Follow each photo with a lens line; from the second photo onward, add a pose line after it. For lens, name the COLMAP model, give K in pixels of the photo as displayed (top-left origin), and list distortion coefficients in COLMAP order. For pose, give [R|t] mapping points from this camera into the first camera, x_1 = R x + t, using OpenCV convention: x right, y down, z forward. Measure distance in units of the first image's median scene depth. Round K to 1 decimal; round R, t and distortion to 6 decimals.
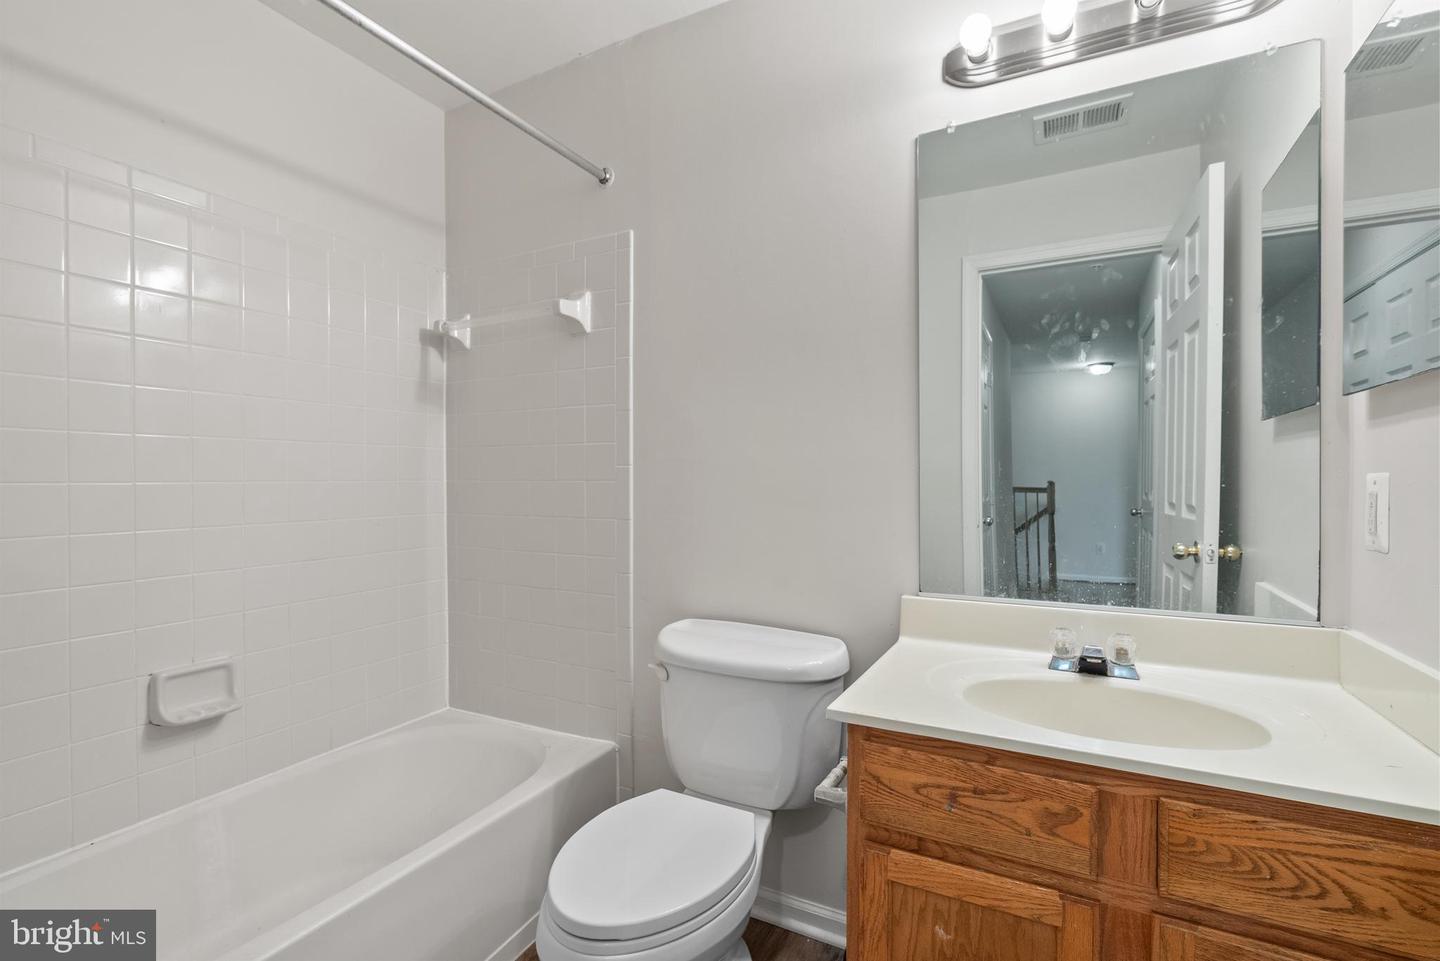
lens RADIAL K [[654.5, 0, 718.3], [0, 654.5, 481.2], [0, 0, 1]] dist [0.000063, 0.000427]
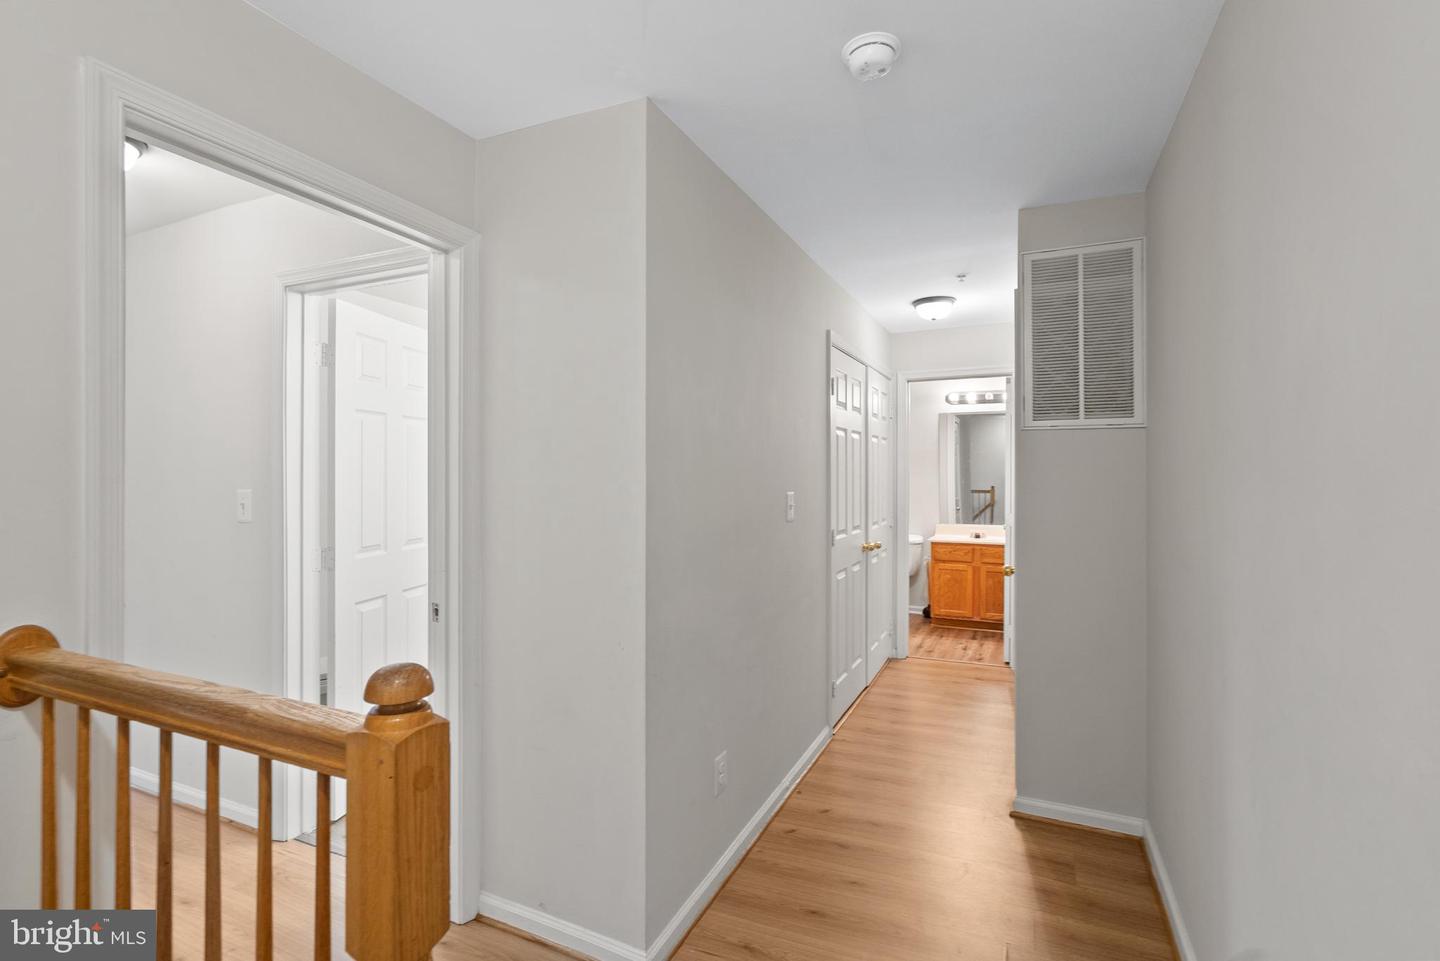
lens RADIAL K [[654.5, 0, 718.3], [0, 654.5, 481.2], [0, 0, 1]] dist [0.000063, 0.000427]
pose [[0.998855, -0.001851, 0.047809, -1.368653], [0.001560, 0.999980, 0.006137, -0.135557], [-0.047820, -0.006055, 0.998838, -3.260514]]
